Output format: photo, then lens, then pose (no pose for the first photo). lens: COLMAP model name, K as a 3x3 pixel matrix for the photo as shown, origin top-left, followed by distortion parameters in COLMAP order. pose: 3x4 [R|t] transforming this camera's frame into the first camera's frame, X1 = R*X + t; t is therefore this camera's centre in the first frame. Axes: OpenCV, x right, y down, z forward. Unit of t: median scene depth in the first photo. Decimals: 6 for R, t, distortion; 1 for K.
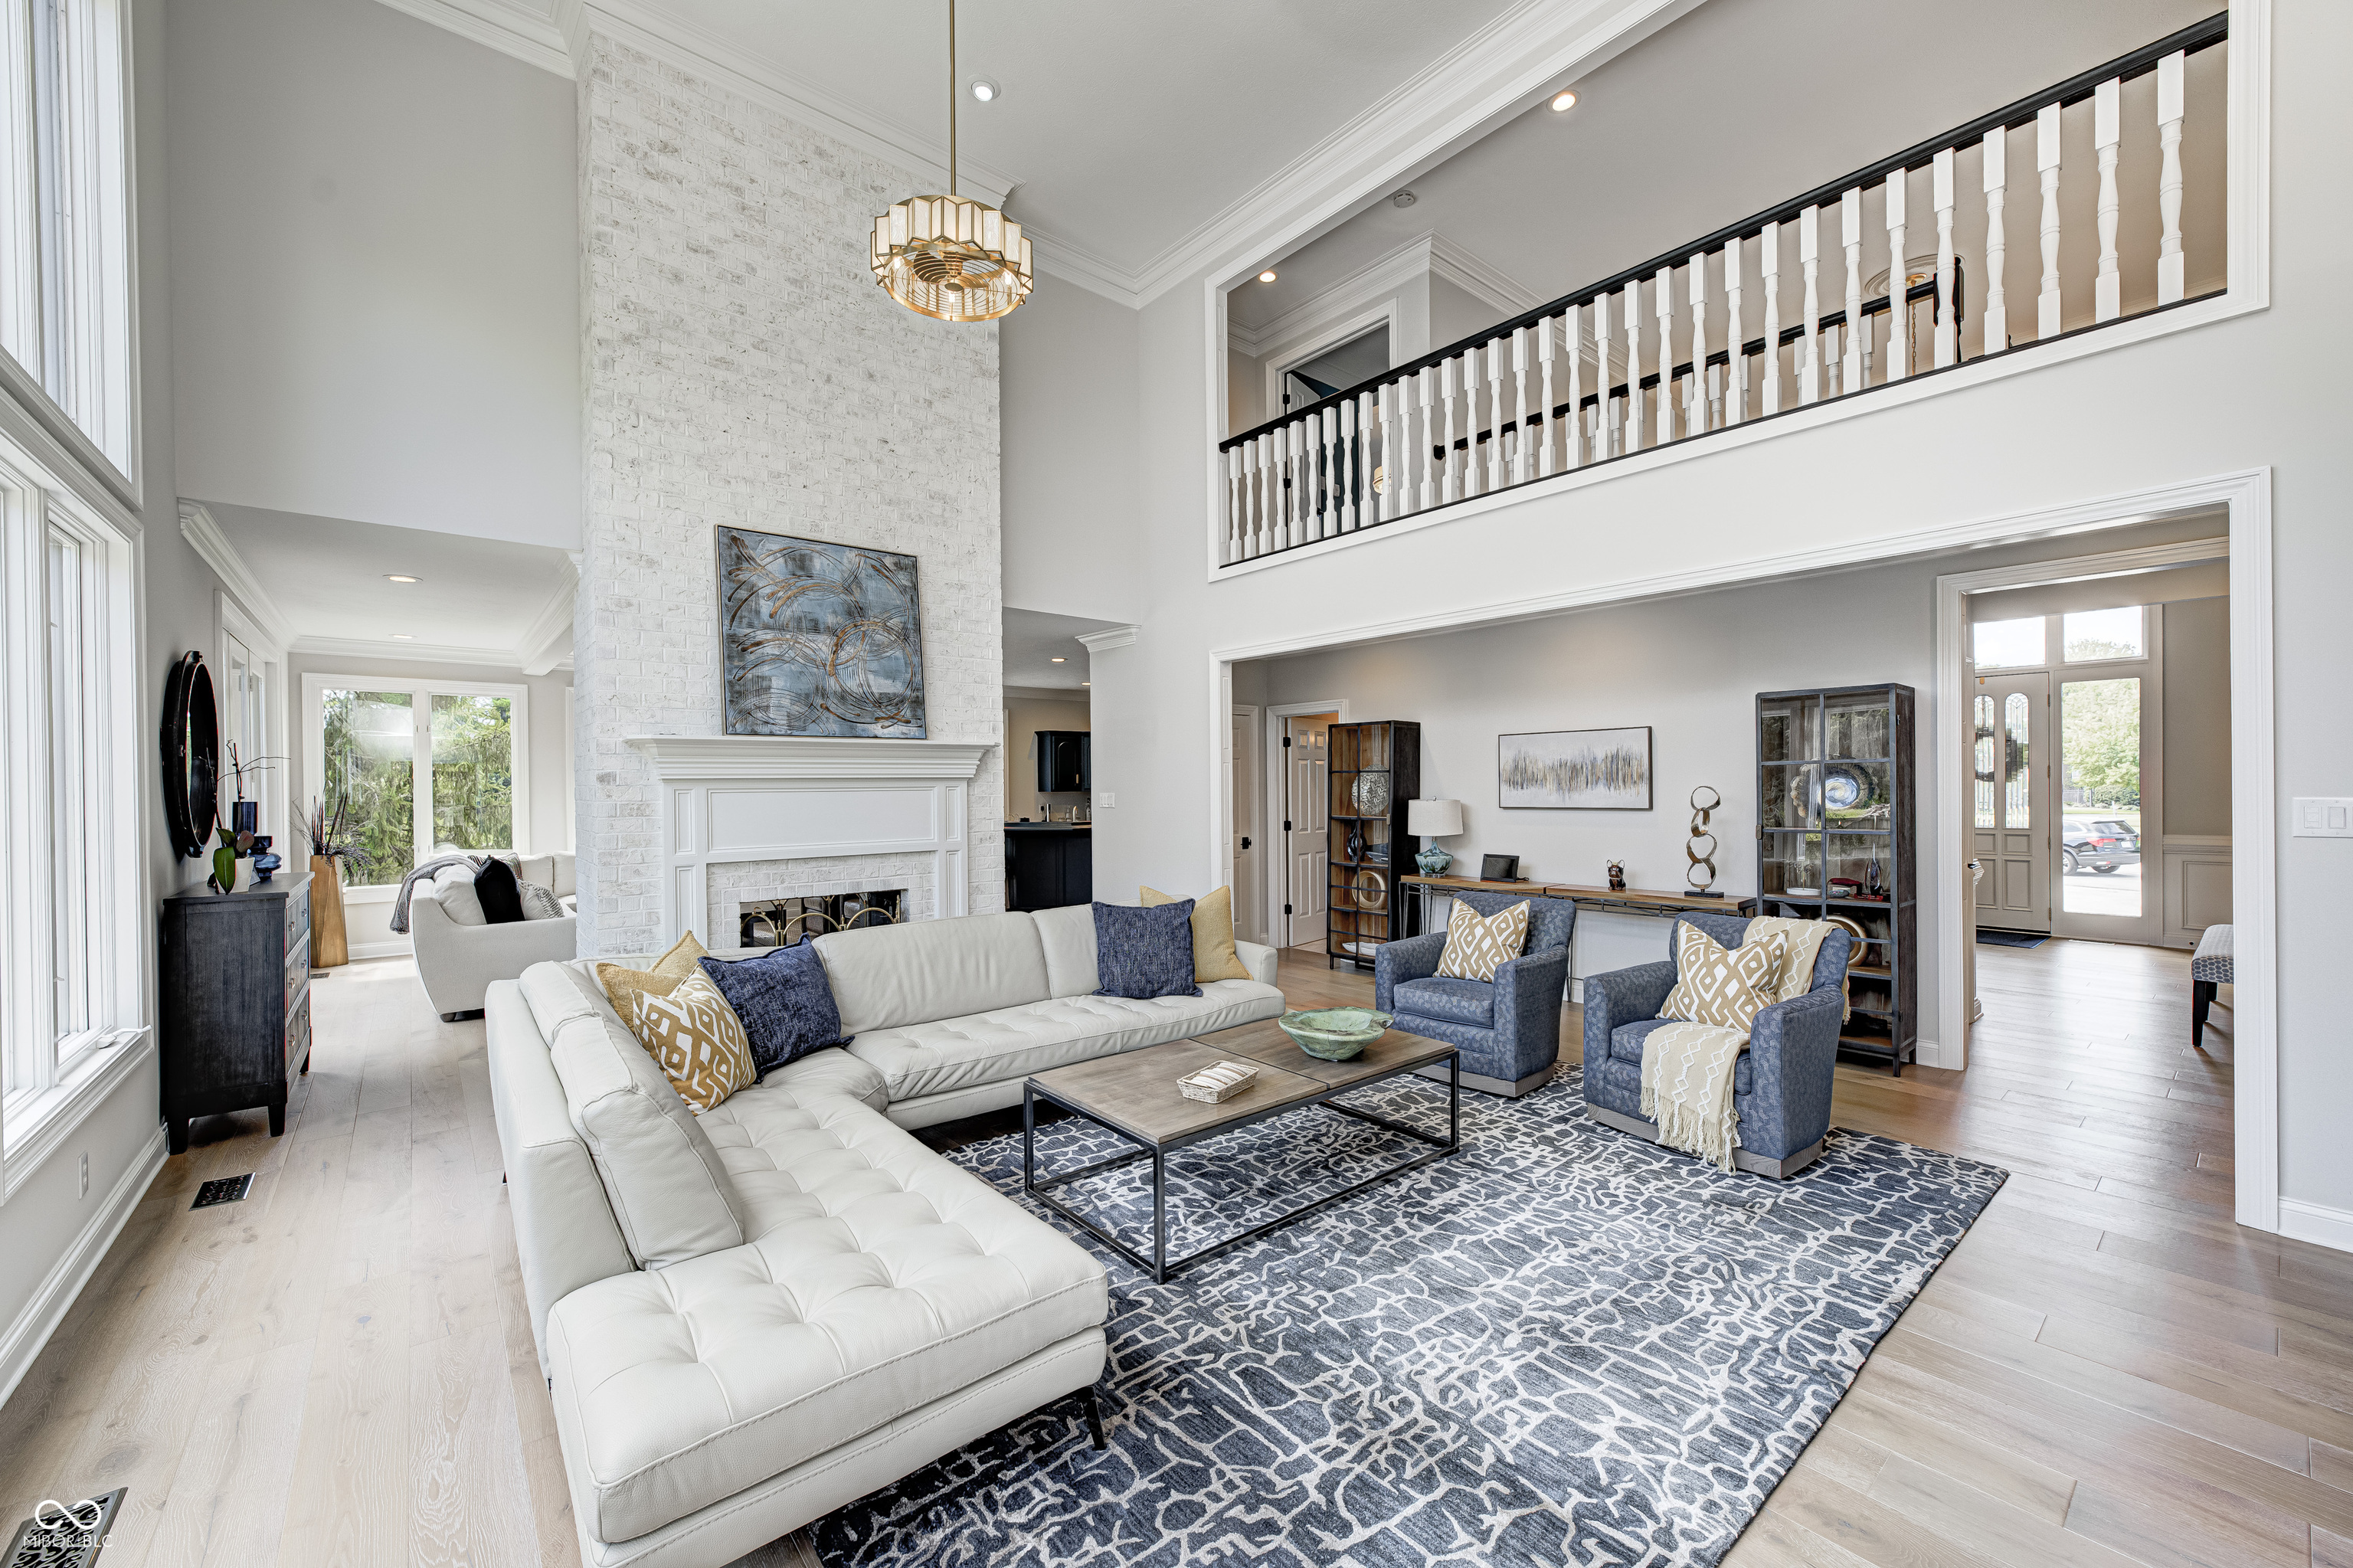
lens RADIAL K [[923.5, 0, 1176.5], [0, 923.5, 784.0], [0, 0, 1]] dist [0.000884, 0.000184]
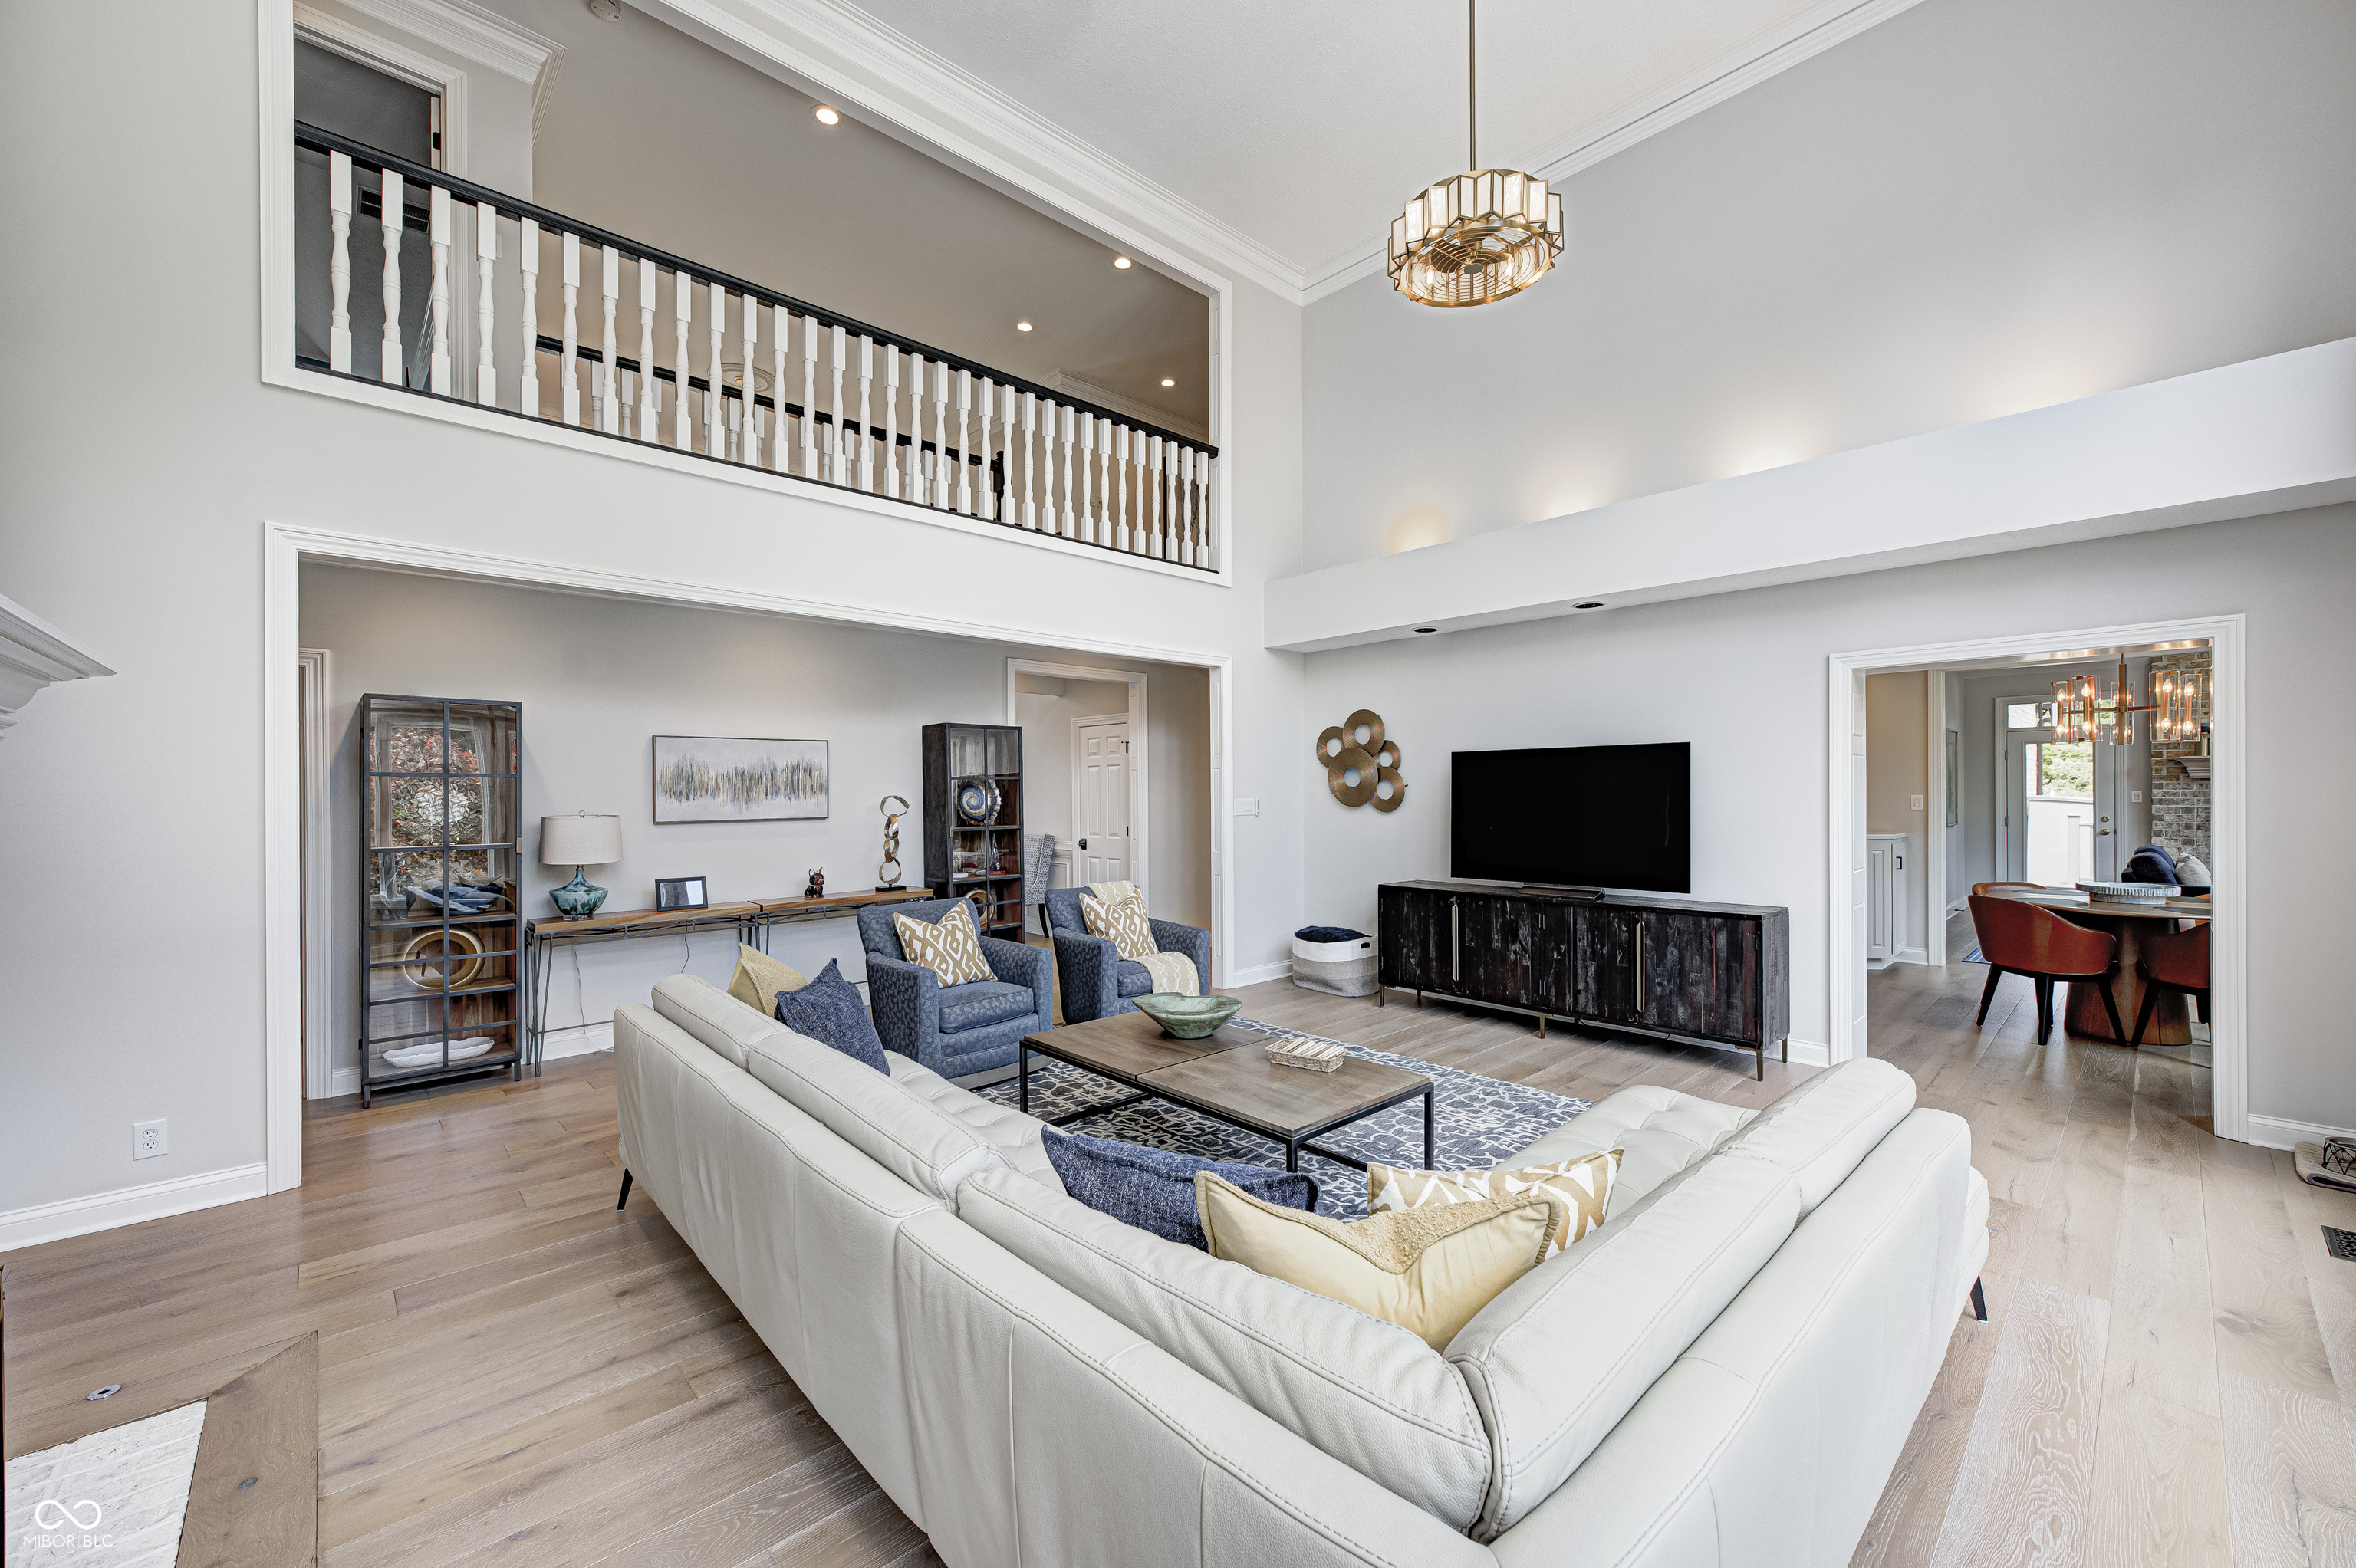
lens RADIAL K [[920.4, 0, 1178.0], [0, 920.4, 784.0], [0, 0, 1]] dist [-0.019565, -0.000010]
pose [[-0.060958, 0.017112, 0.997994, -0.559371], [0.006797, 0.999837, -0.016728, 0.008870], [-0.998117, 0.005763, -0.061064, 0.651751]]
